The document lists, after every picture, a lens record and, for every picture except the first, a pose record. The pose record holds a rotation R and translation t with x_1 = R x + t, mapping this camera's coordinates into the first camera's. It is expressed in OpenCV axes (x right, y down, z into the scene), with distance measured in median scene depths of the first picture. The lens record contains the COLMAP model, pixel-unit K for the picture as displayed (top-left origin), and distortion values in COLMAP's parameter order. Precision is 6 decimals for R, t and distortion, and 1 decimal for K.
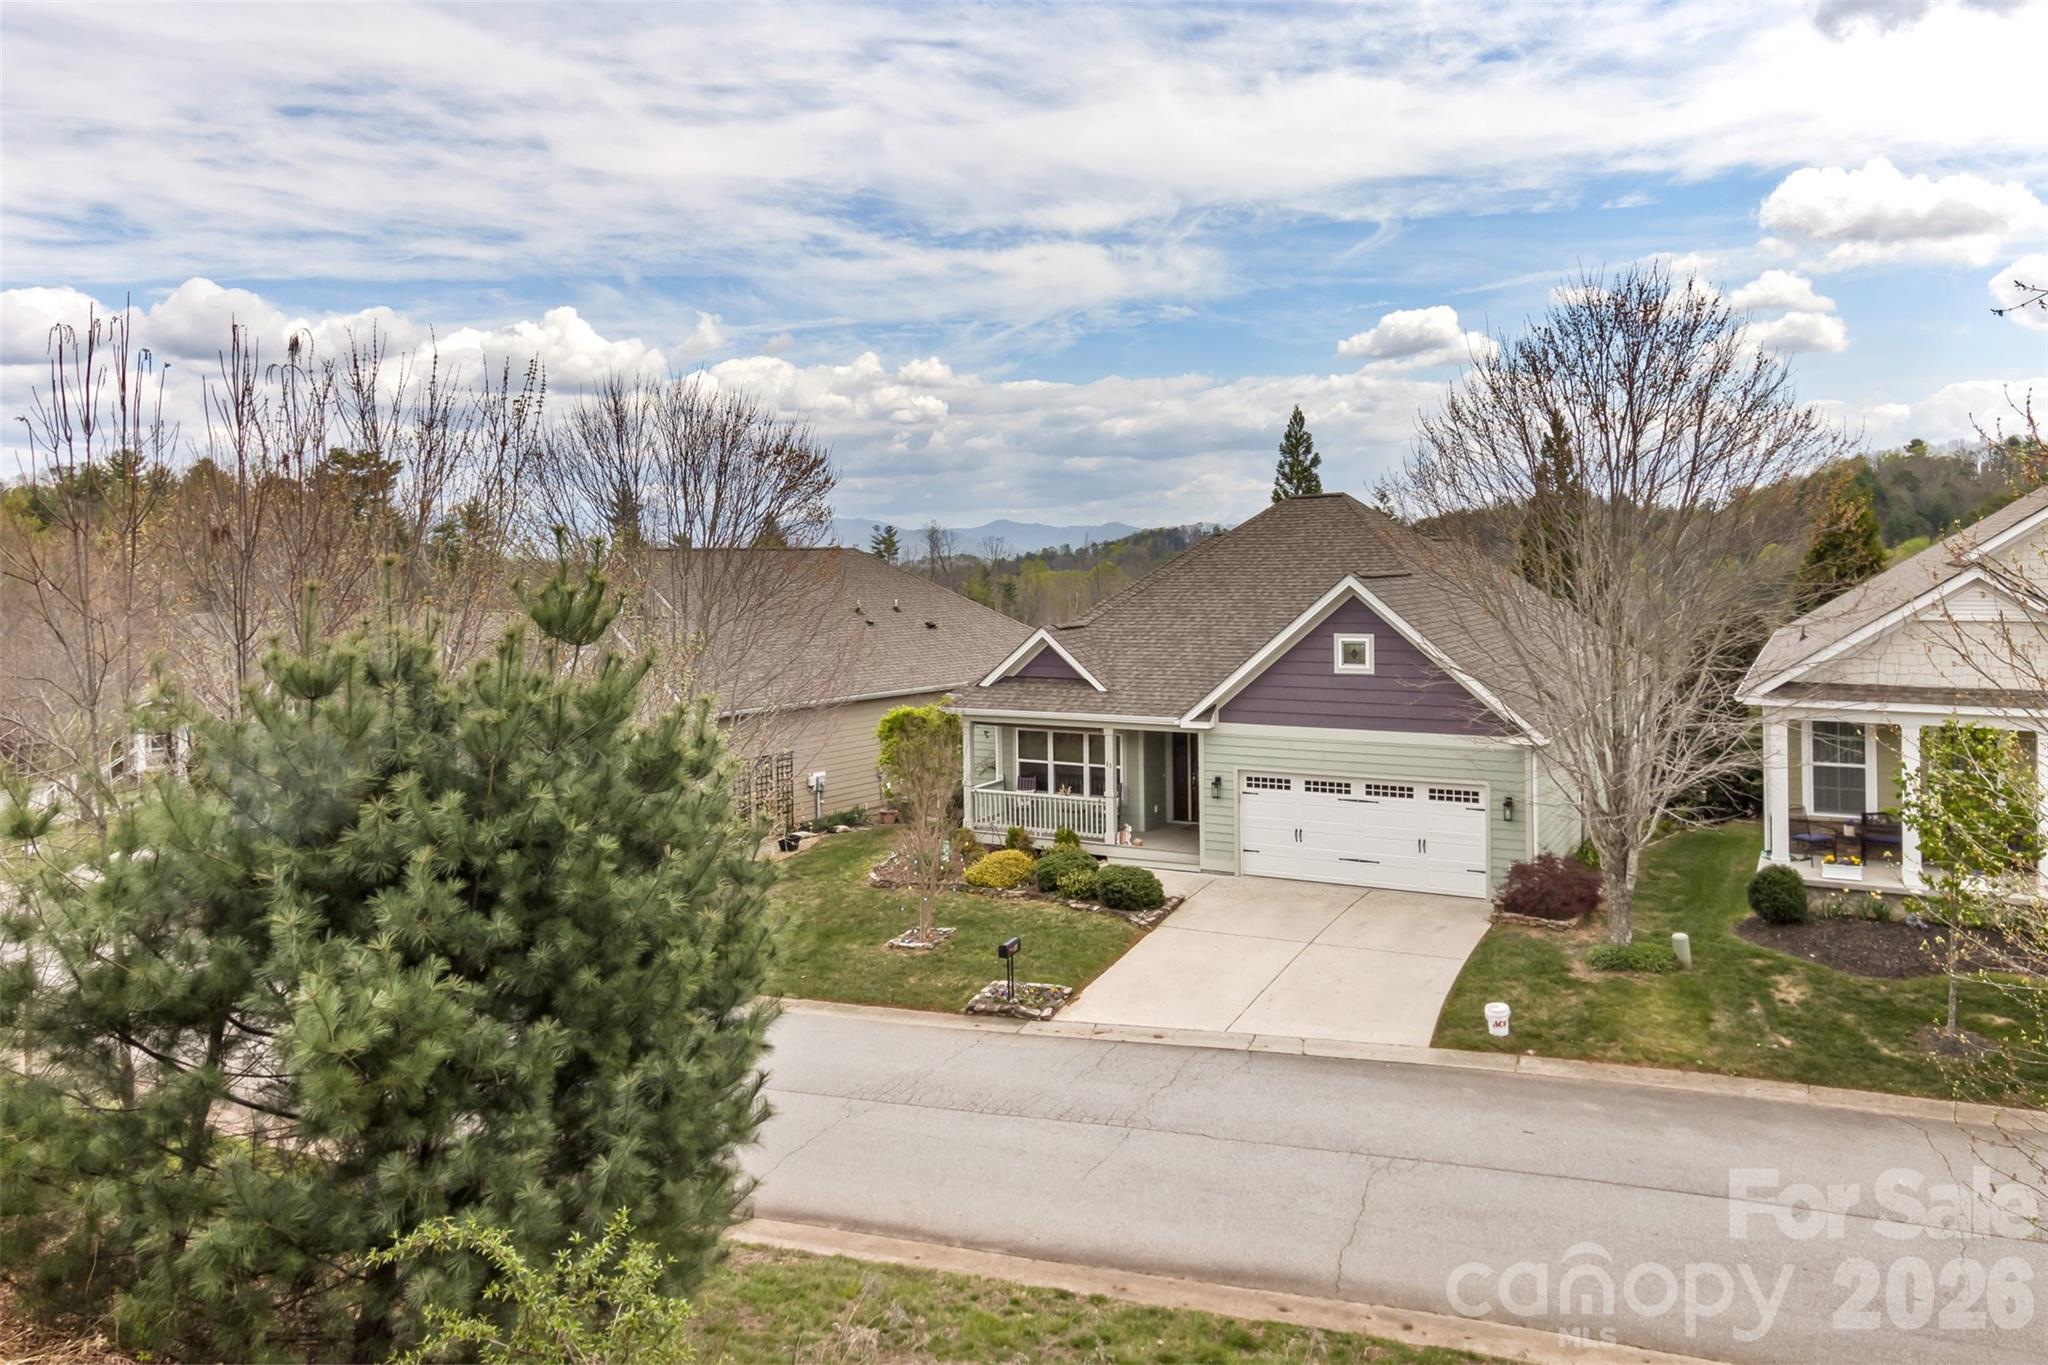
lens RADIAL K [[1140.1, 0, 1024.0], [0, 1140.1, 682.5], [0, 0, 1]] dist [-0.000191, -0.000327]
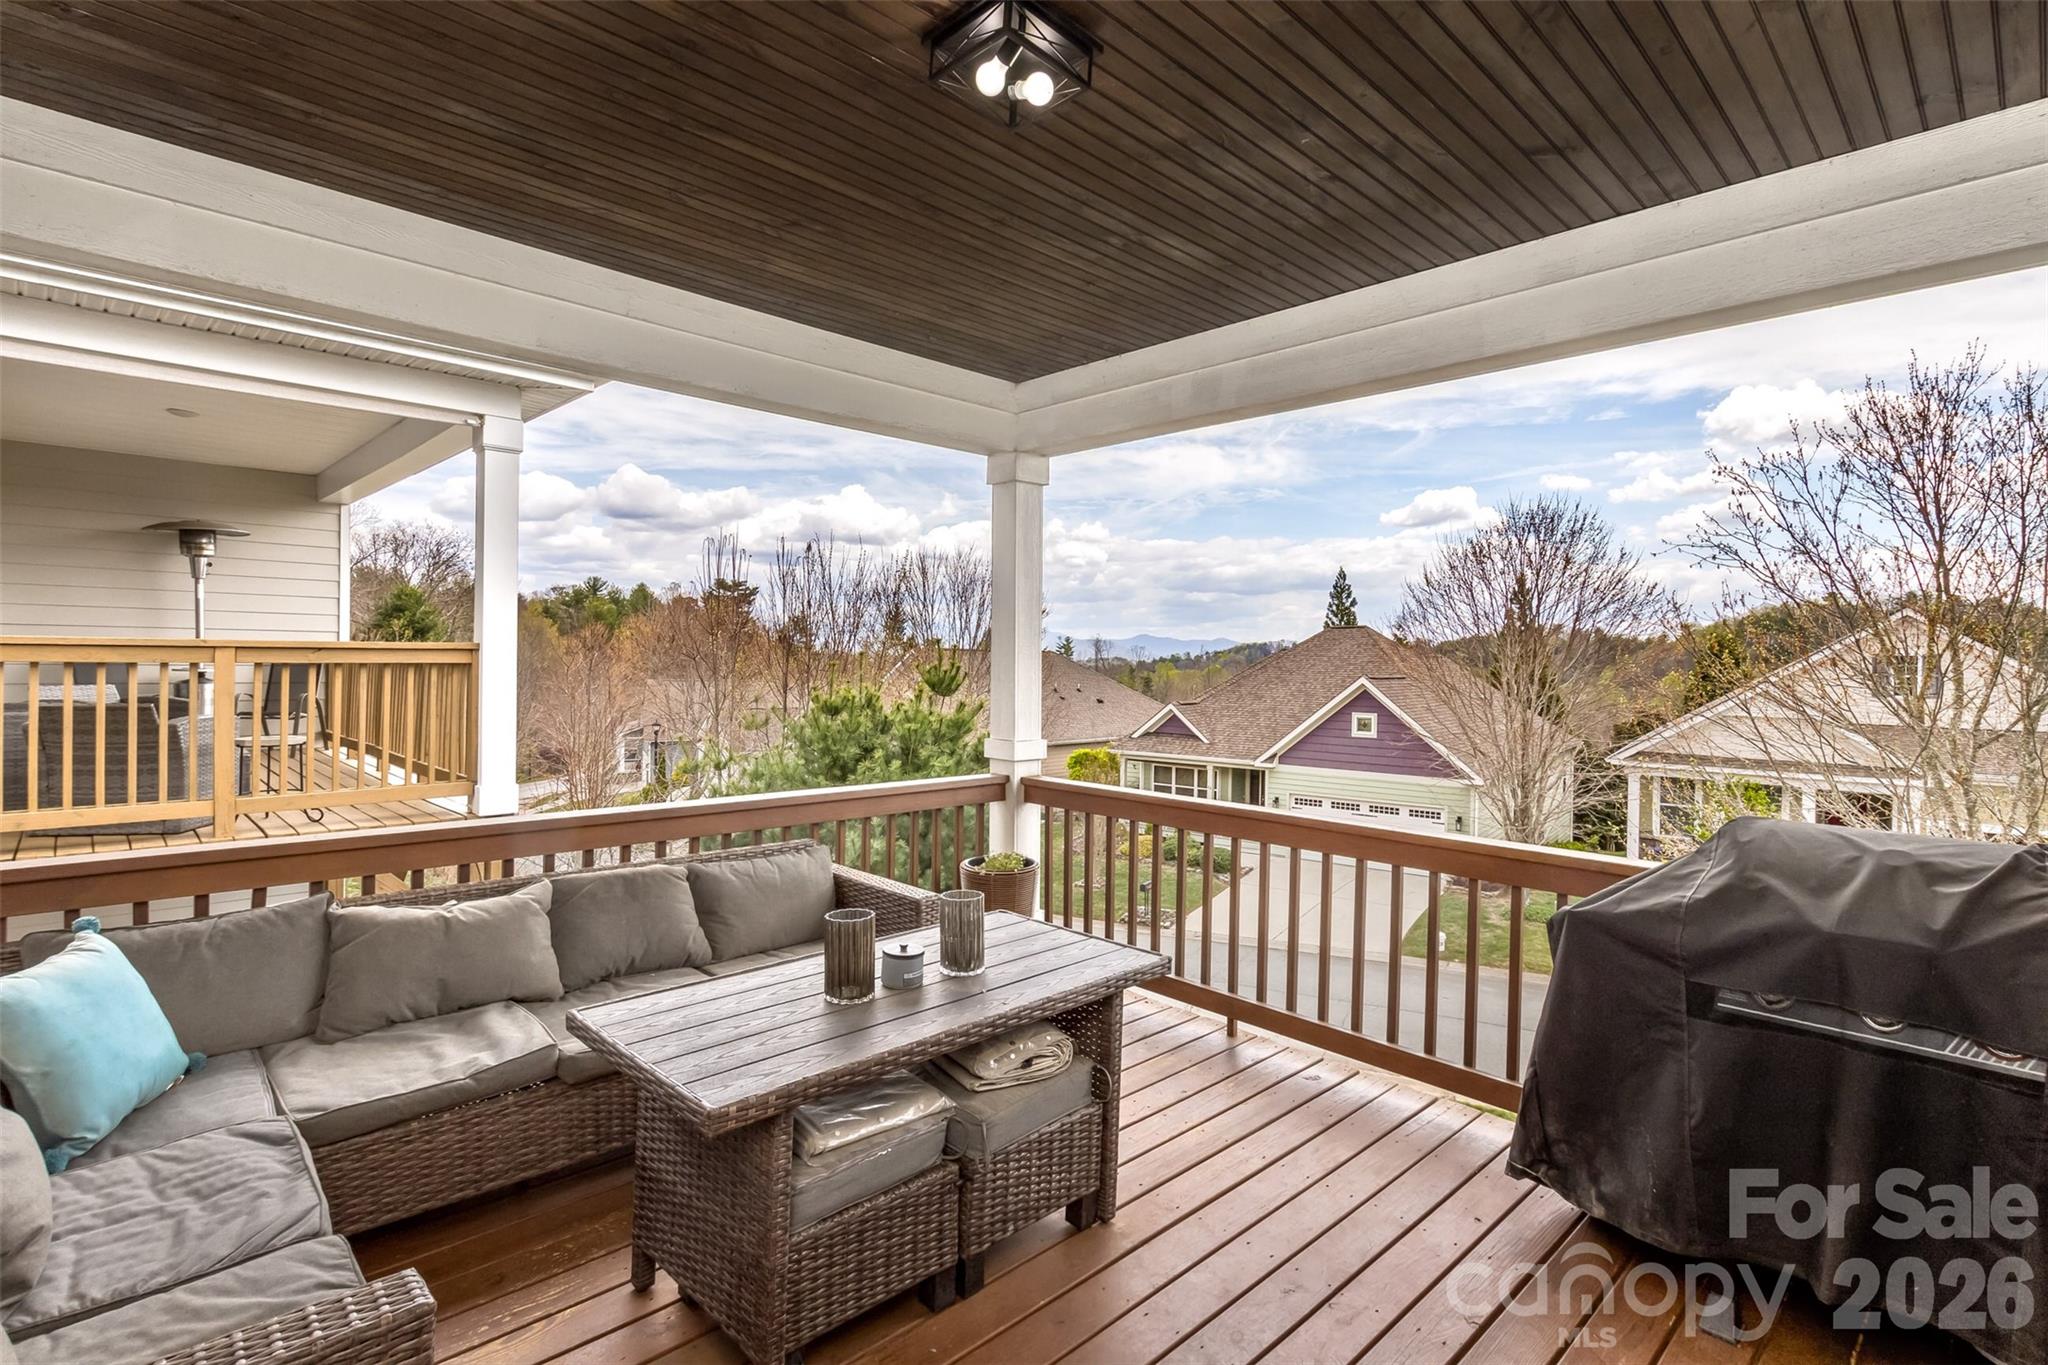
lens RADIAL K [[993.5, 0, 1024.0], [0, 993.5, 682.5], [0, 0, 1]] dist [-0.014049, 0.000036]
pose [[0.991616, 0.031390, -0.125350, -0.010216], [-0.041963, 0.995697, -0.082621, 0.032804], [0.122217, 0.087188, 0.988666, -0.293299]]
